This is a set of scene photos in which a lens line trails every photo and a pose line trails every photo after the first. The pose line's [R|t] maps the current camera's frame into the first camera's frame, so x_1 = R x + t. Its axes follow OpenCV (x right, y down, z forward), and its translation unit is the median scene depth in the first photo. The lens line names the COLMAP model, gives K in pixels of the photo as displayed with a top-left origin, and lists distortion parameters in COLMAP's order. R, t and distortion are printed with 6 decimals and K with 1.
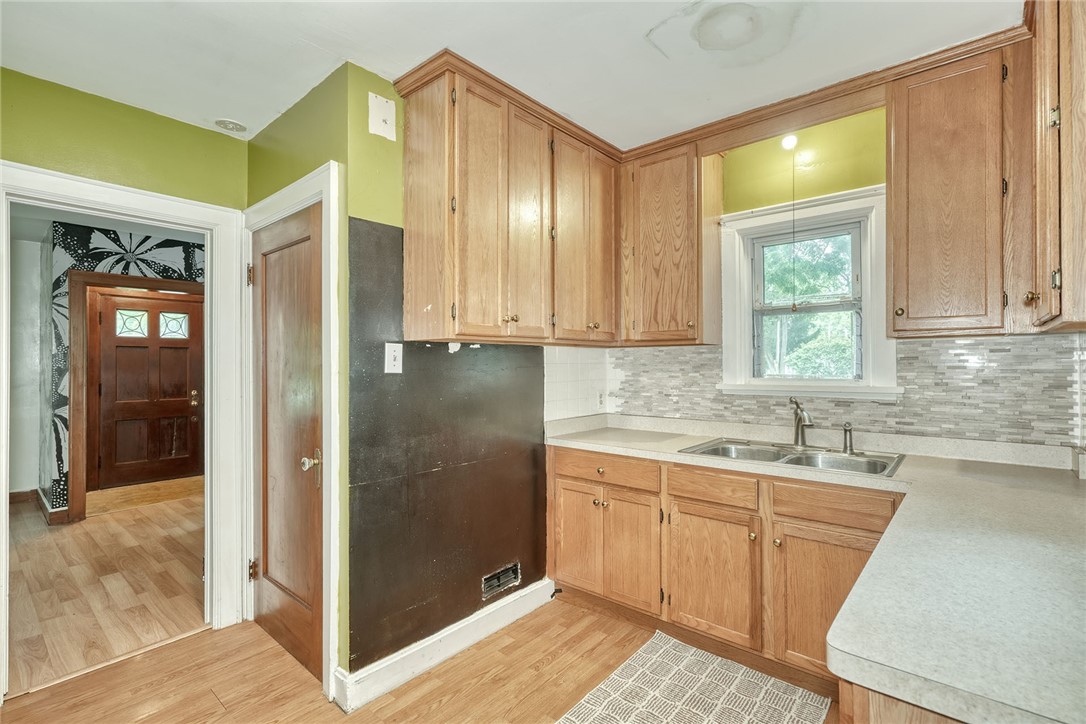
lens RADIAL K [[506.7, 0, 542.0], [0, 506.7, 362.1], [0, 0, 1]] dist [-0.003486, 0.001362]
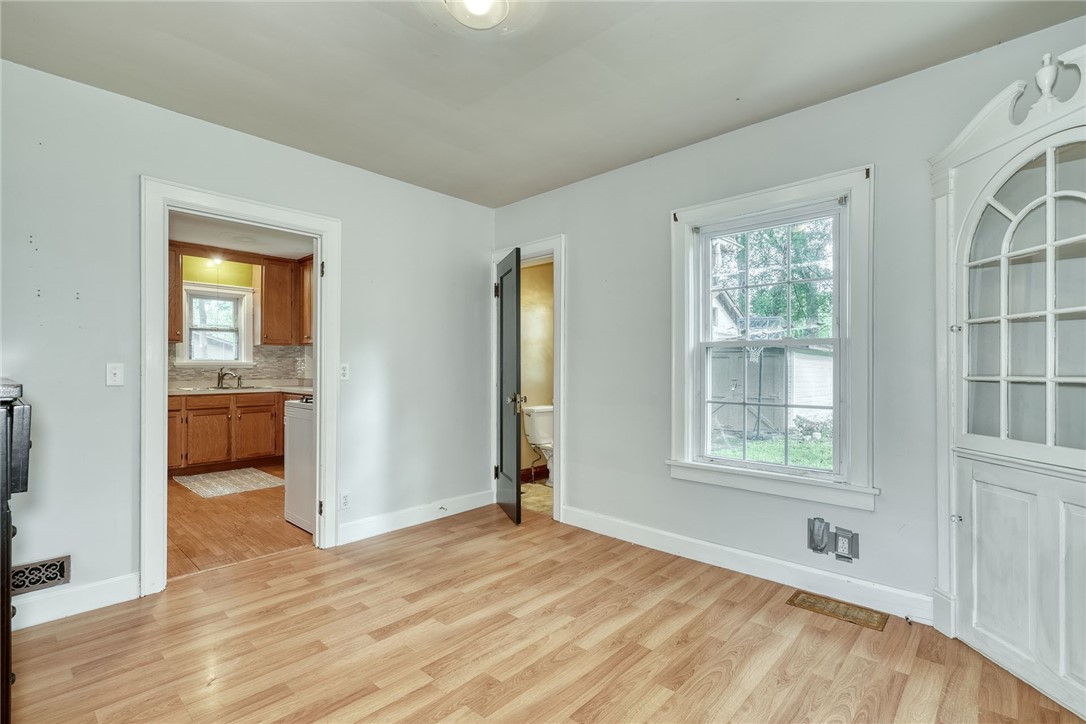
lens RADIAL K [[506.7, 0, 541.6], [0, 506.7, 365.9], [0, 0, 1]] dist [-0.003486, 0.001362]
pose [[0.036111, 0.007464, 0.999320, -1.895319], [-0.006774, 0.999951, -0.007224, 0.072762], [-0.999325, -0.006508, 0.036160, -0.637232]]
